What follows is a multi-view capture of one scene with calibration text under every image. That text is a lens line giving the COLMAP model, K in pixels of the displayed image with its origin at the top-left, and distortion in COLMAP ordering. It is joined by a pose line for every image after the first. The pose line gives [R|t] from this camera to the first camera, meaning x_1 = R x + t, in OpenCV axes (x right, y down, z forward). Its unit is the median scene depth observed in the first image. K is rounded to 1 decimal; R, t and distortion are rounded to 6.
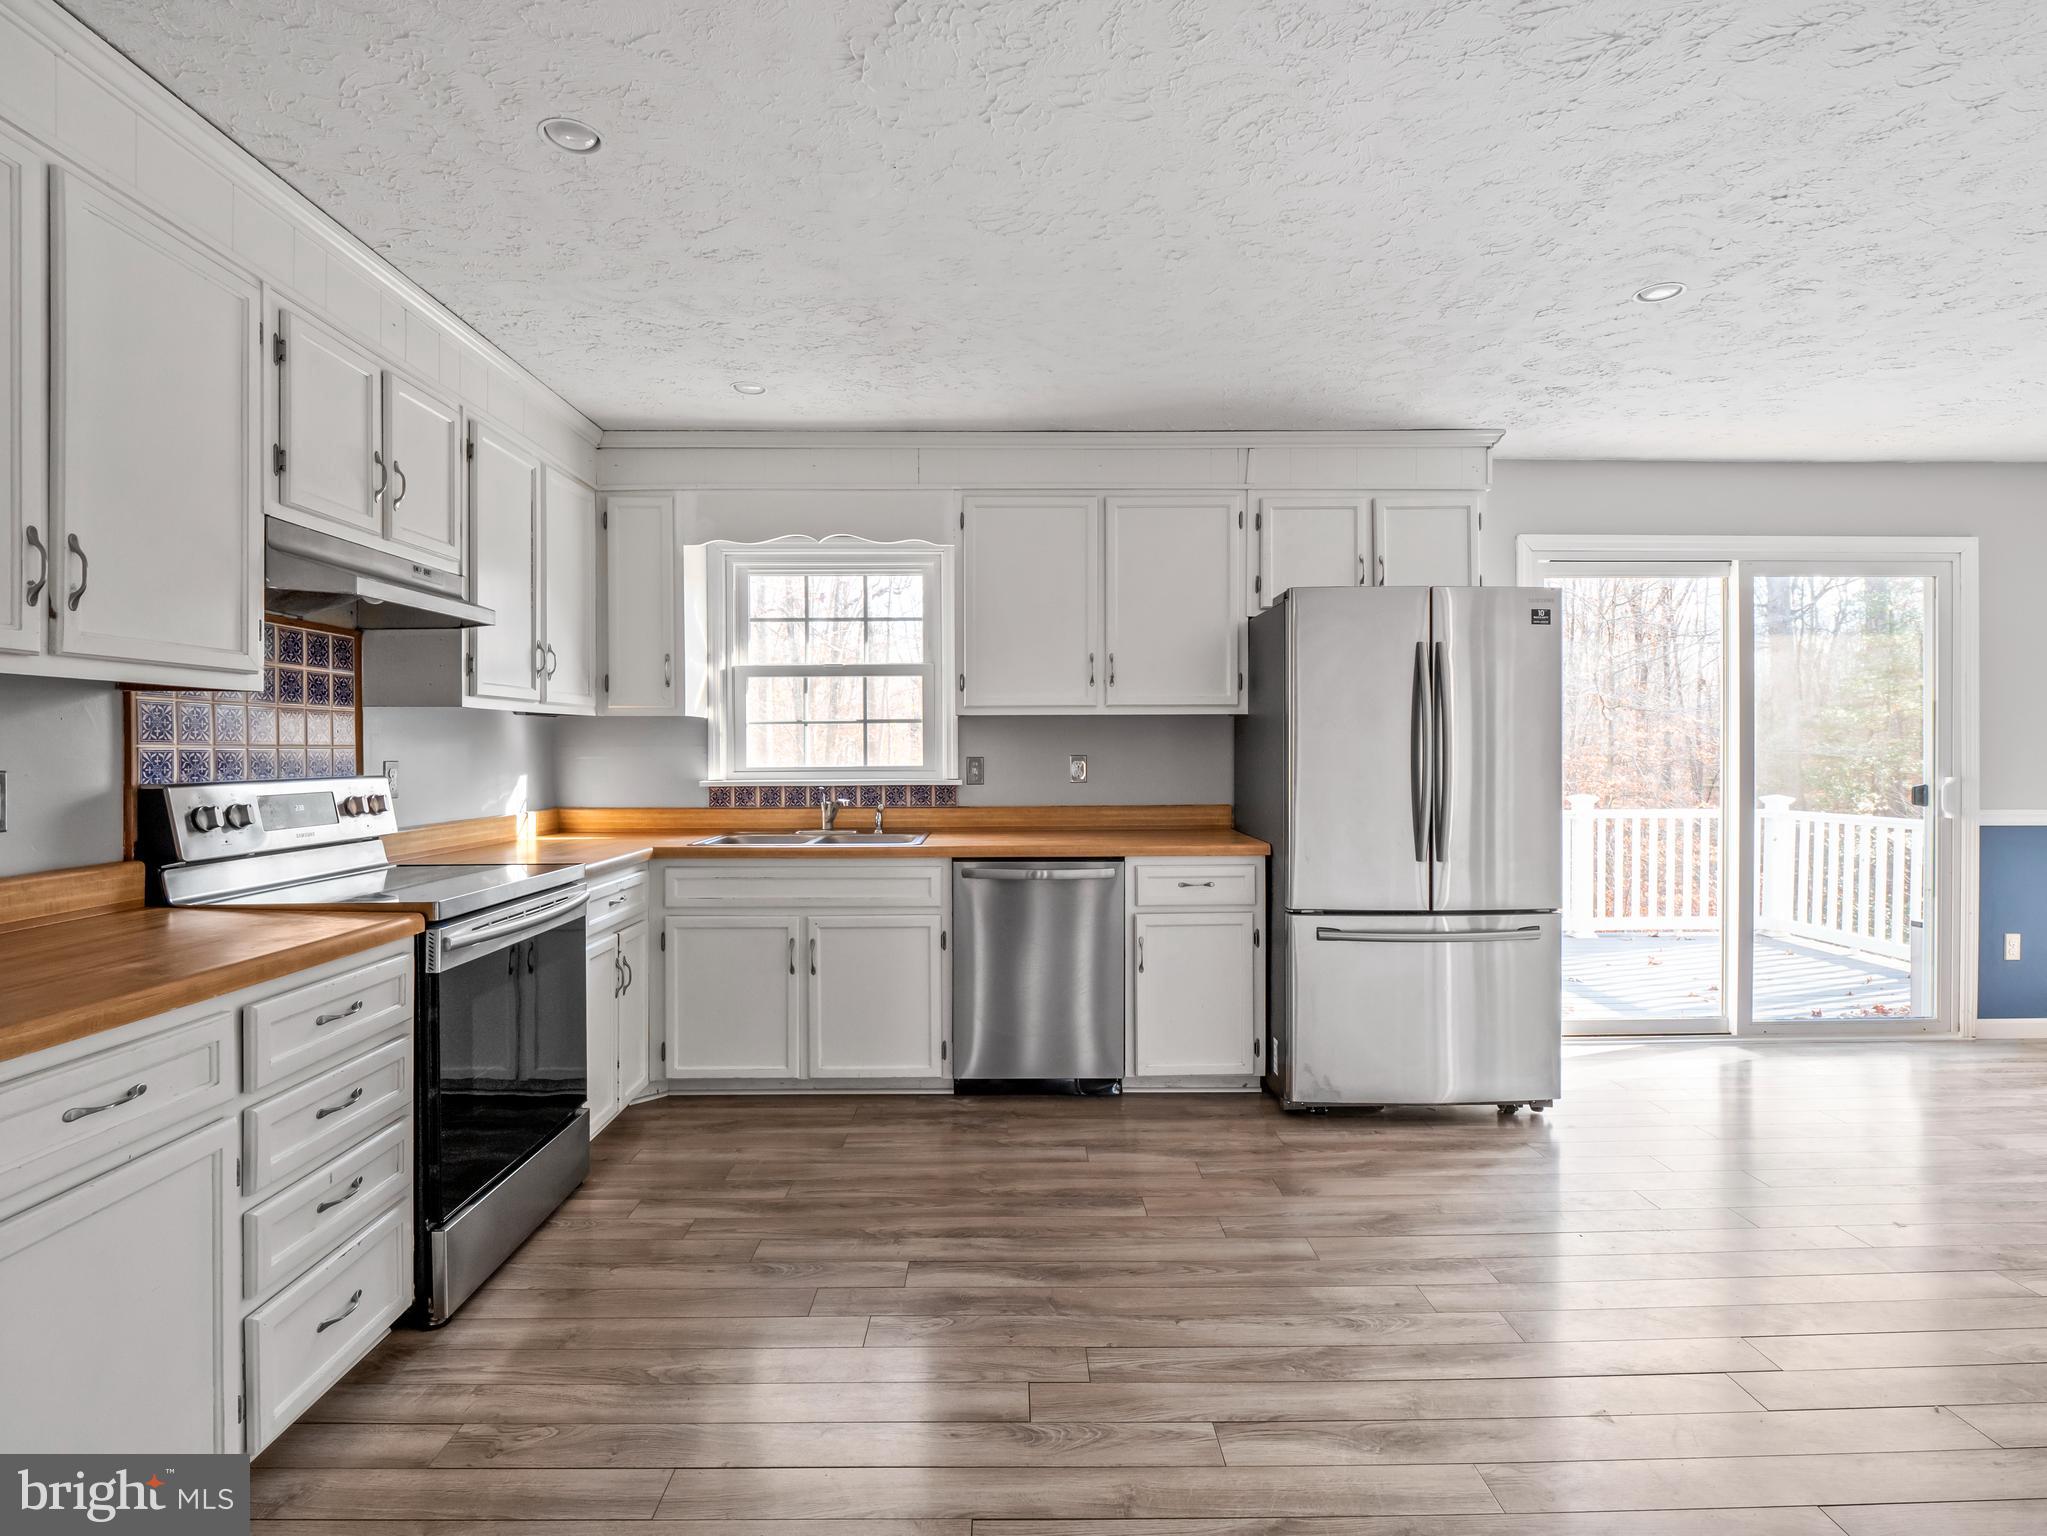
lens RADIAL K [[996.3, 0, 1016.2], [0, 996.3, 762.8], [0, 0, 1]] dist [-0.003561, -0.004004]
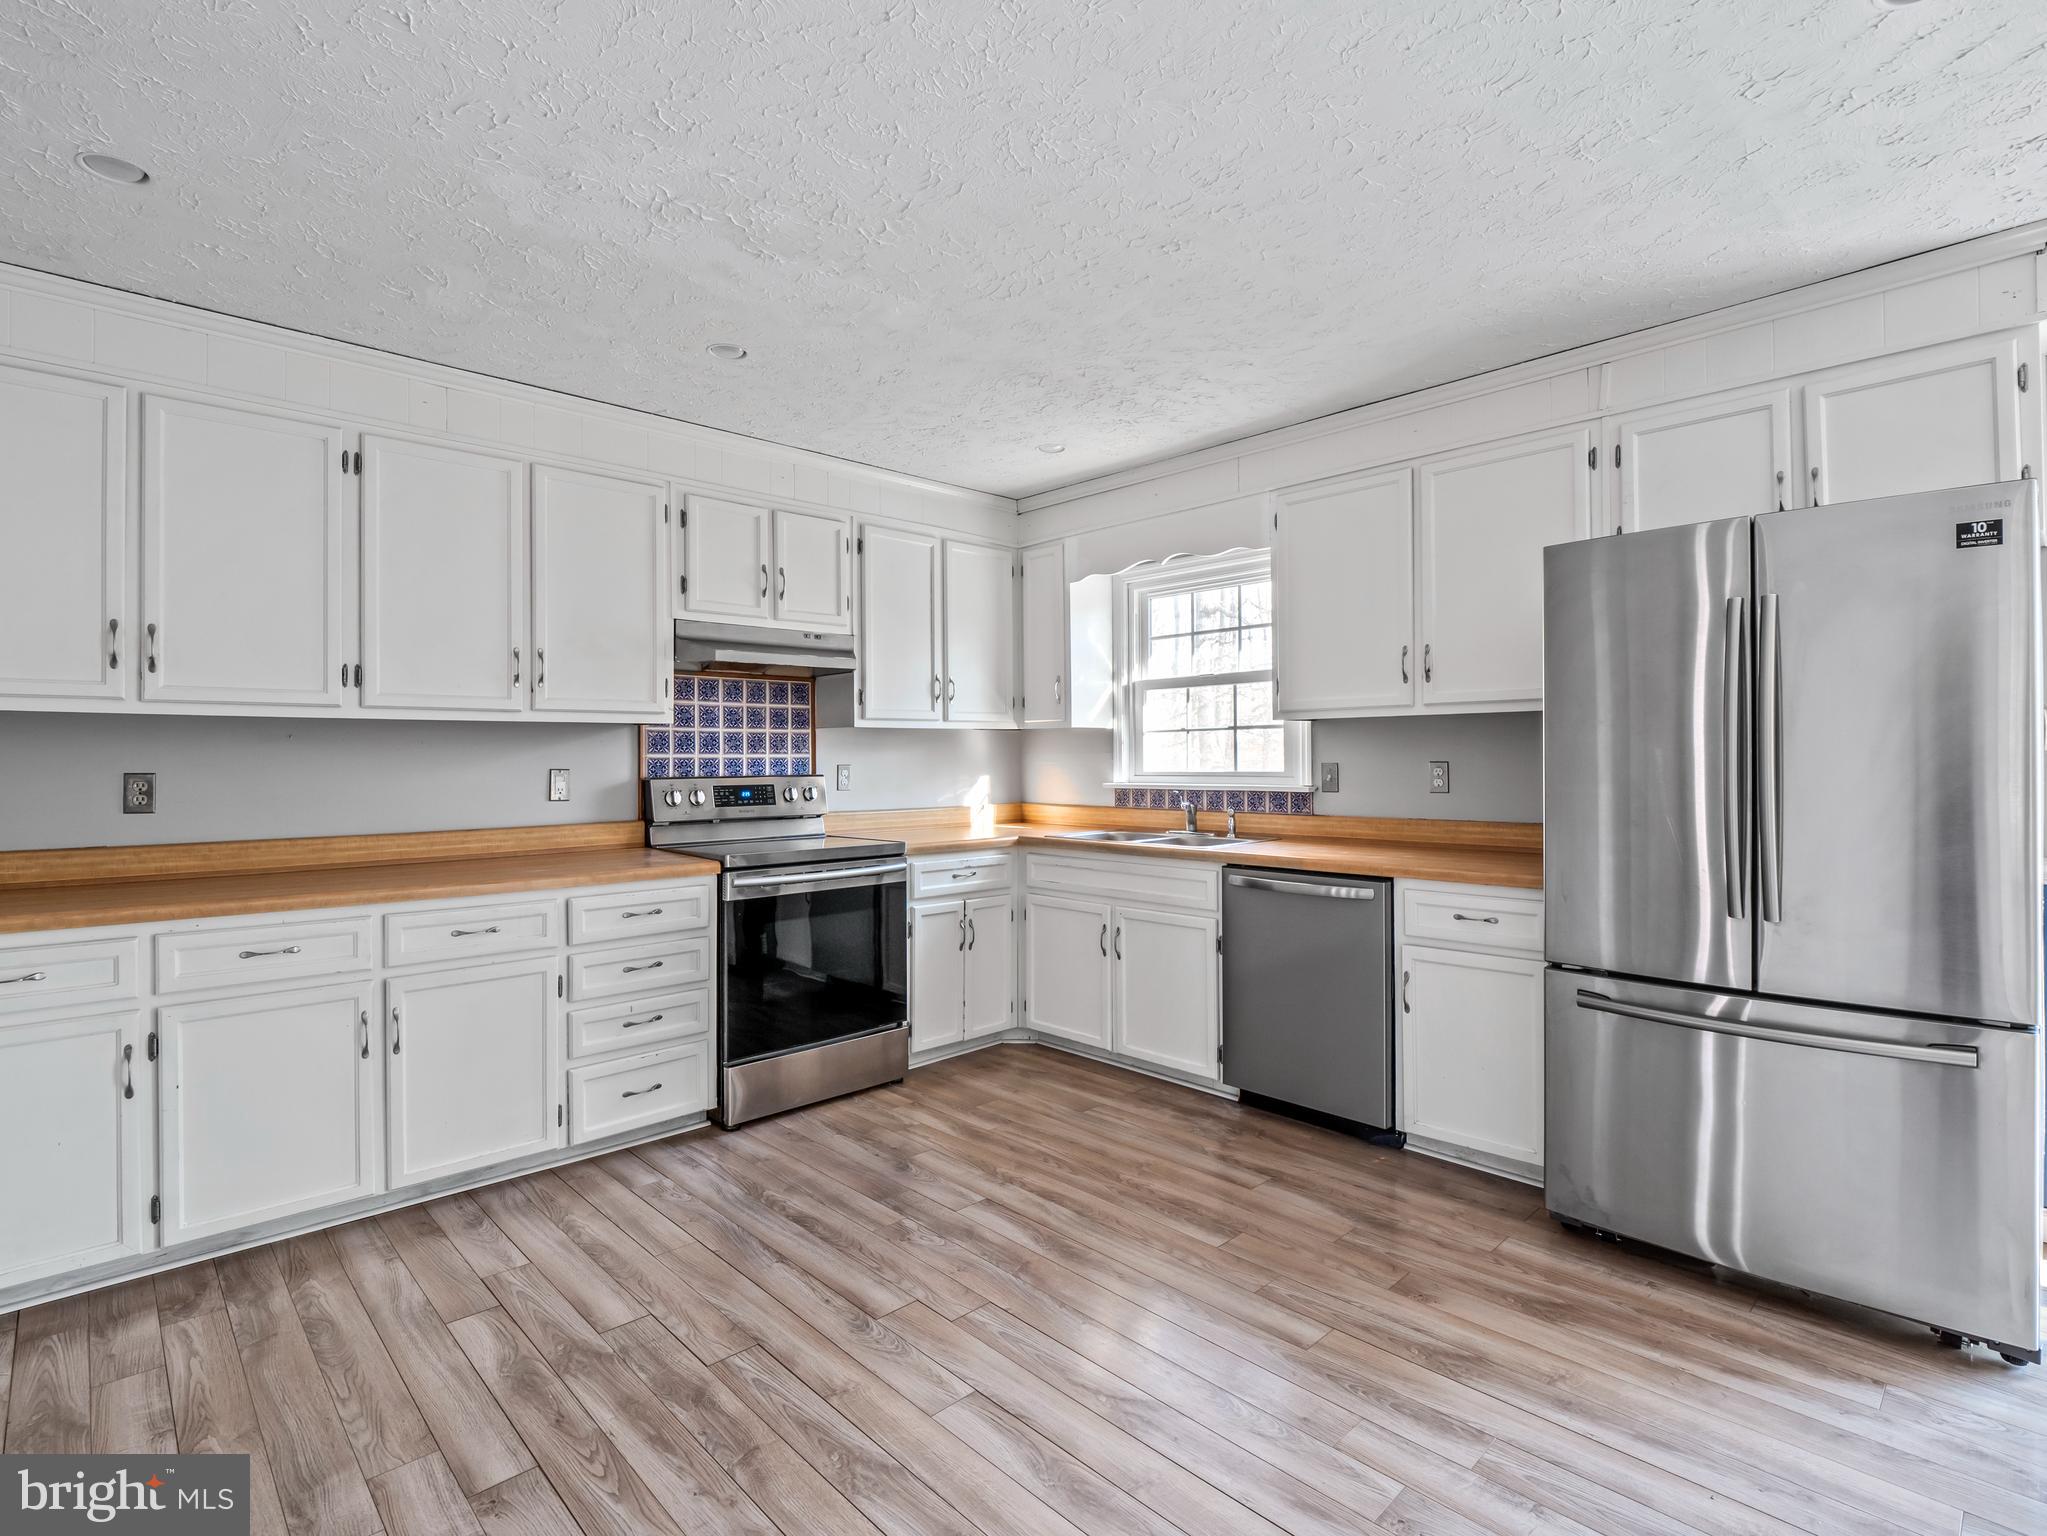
lens RADIAL K [[996.3, 0, 1011.5], [0, 996.3, 759.6], [0, 0, 1]] dist [-0.003561, -0.004004]
pose [[0.686983, 0.000703, -0.726673, 0.582899], [-0.005860, 0.999972, -0.004572, -0.003983], [0.726649, 0.007399, 0.686969, 0.170418]]
